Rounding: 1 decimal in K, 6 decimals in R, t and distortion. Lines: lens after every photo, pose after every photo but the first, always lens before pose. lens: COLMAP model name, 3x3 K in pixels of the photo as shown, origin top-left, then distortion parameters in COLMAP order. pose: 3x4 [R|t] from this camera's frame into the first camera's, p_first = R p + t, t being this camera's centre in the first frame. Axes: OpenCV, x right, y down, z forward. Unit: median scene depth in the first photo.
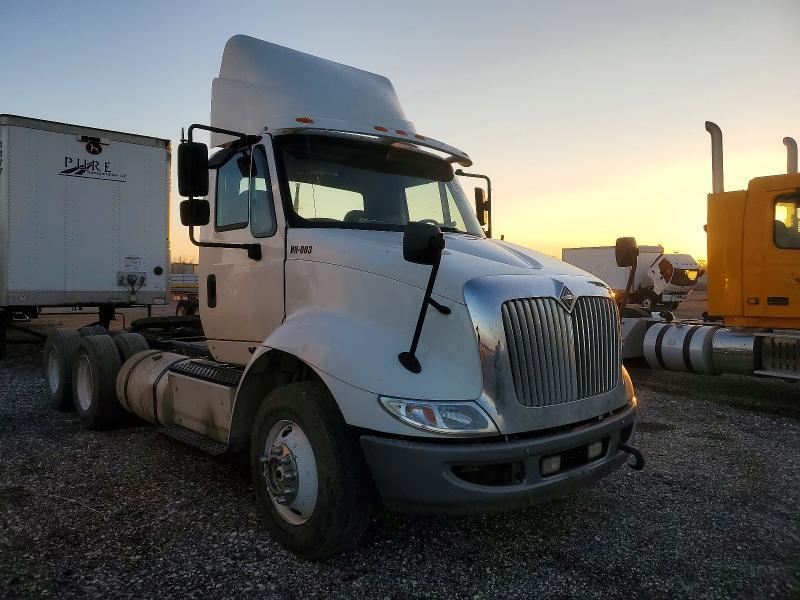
lens RADIAL K [[614.8, 0, 401.1], [0, 614.8, 297.0], [0, 0, 1]] dist [0.014833, 0.001076]
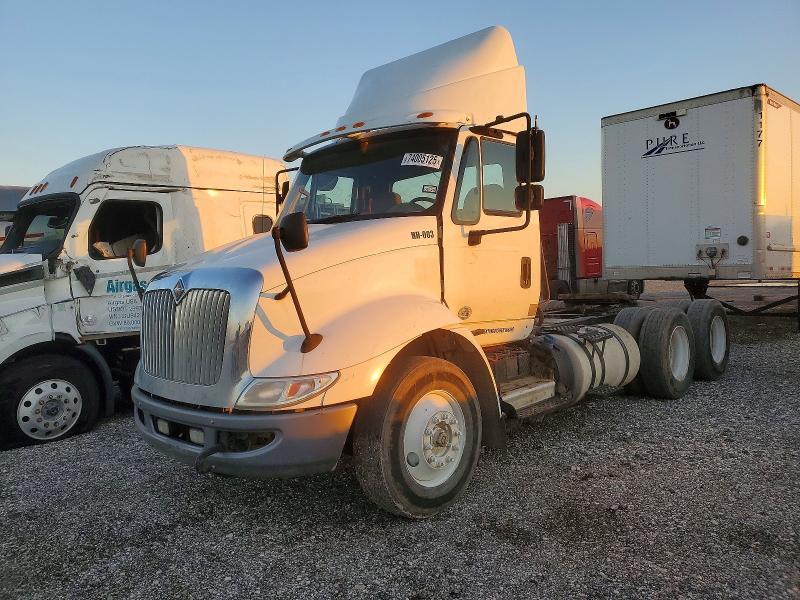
lens RADIAL K [[652.4, 0, 400.2], [0, 652.4, 294.1], [0, 0, 1]] dist [0.003654, 0.012912]
pose [[0.073184, 0.032918, -0.996775, 0.537199], [0.017520, 0.999258, 0.034287, -0.007605], [0.997165, -0.019973, 0.072553, 0.477747]]
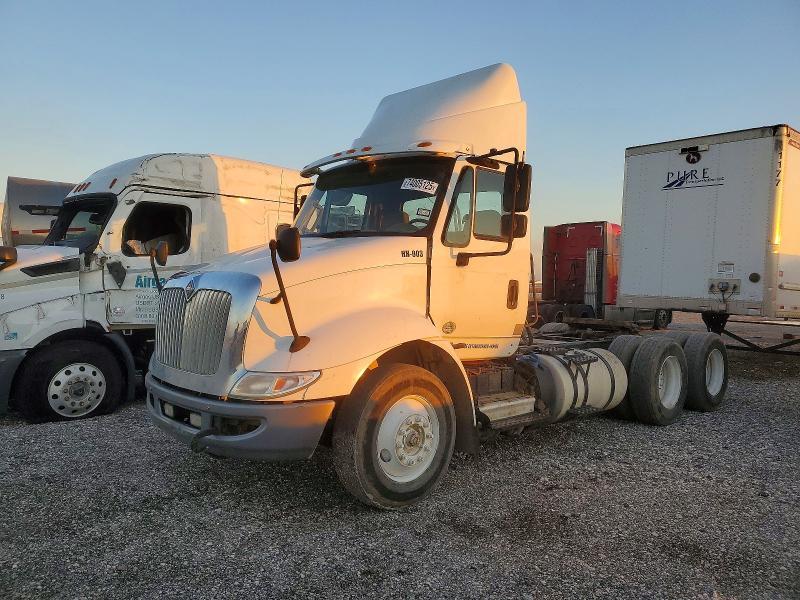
lens RADIAL K [[656.1, 0, 403.0], [0, 656.1, 305.9], [0, 0, 1]] dist [0.010125, -0.007512]
pose [[0.018265, 0.034672, -0.999232, 0.586692], [-0.048797, 0.998238, 0.033746, -0.009872], [0.998642, 0.048143, 0.019925, 0.511877]]
